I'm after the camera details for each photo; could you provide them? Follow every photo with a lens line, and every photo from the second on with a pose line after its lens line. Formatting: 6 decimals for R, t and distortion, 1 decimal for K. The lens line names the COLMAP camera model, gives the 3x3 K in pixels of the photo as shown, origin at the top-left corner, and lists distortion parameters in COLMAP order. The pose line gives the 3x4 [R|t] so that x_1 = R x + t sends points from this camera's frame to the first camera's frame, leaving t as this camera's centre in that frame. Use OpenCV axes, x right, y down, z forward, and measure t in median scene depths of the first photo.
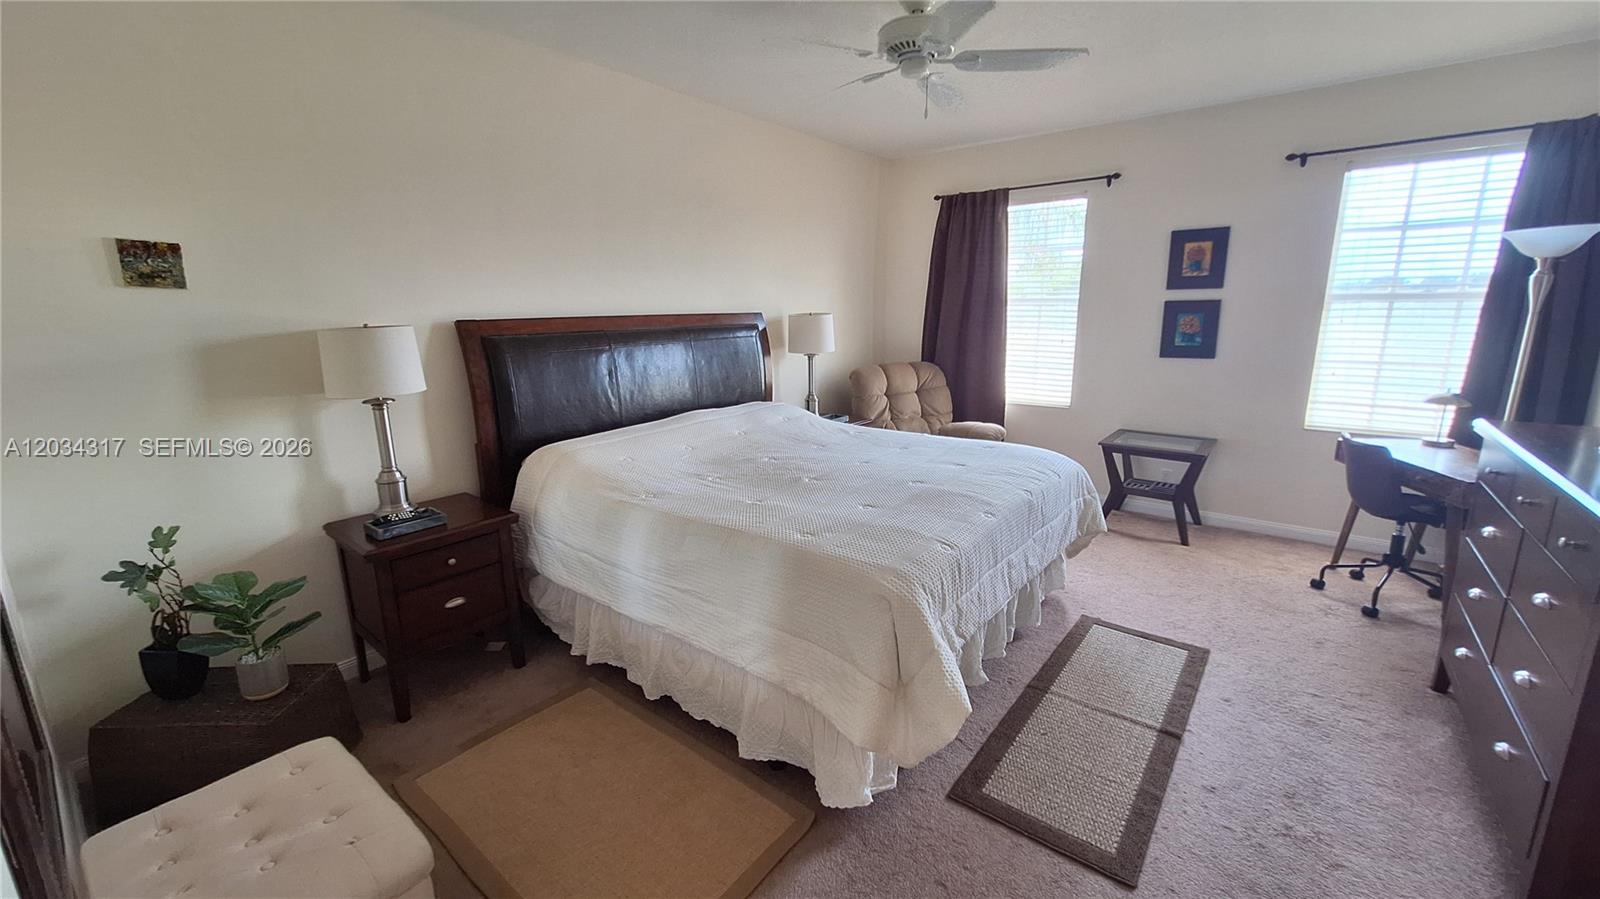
lens RADIAL K [[626.5, 0, 796.5], [0, 626.5, 445.4], [0, 0, 1]] dist [-0.000139, -0.000016]
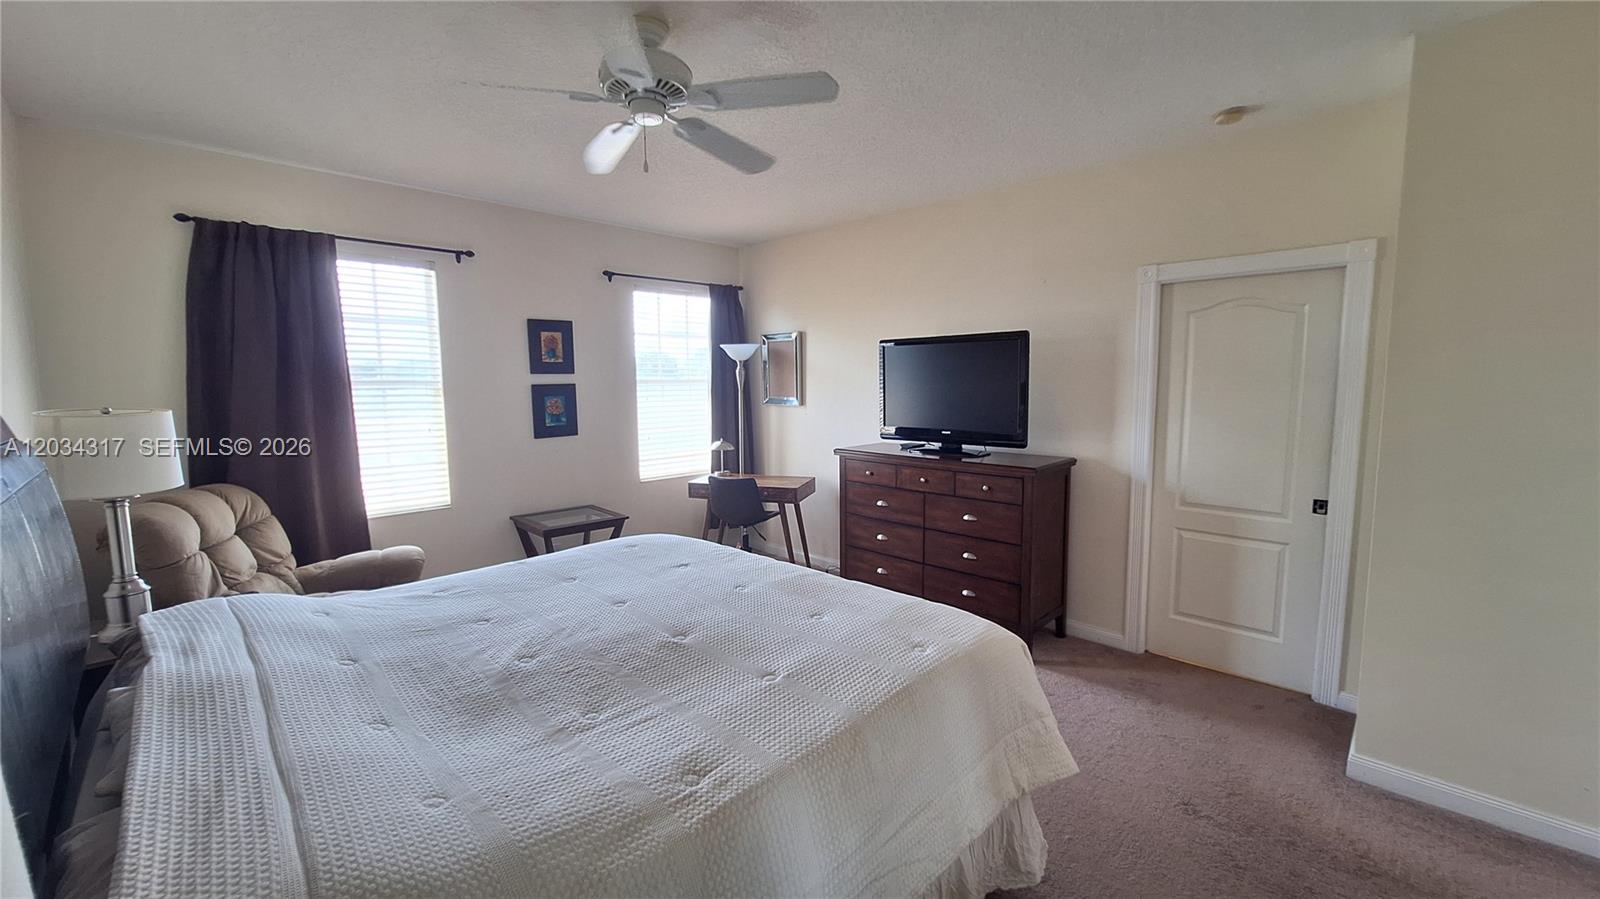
lens RADIAL K [[626.5, 0, 796.5], [0, 626.5, 445.4], [0, 0, 1]] dist [-0.000139, -0.000016]
pose [[0.120102, -0.093443, 0.988354, -0.390742], [0.225345, 0.972140, 0.064527, -0.103812], [-0.966848, 0.214971, 0.137813, 0.467421]]
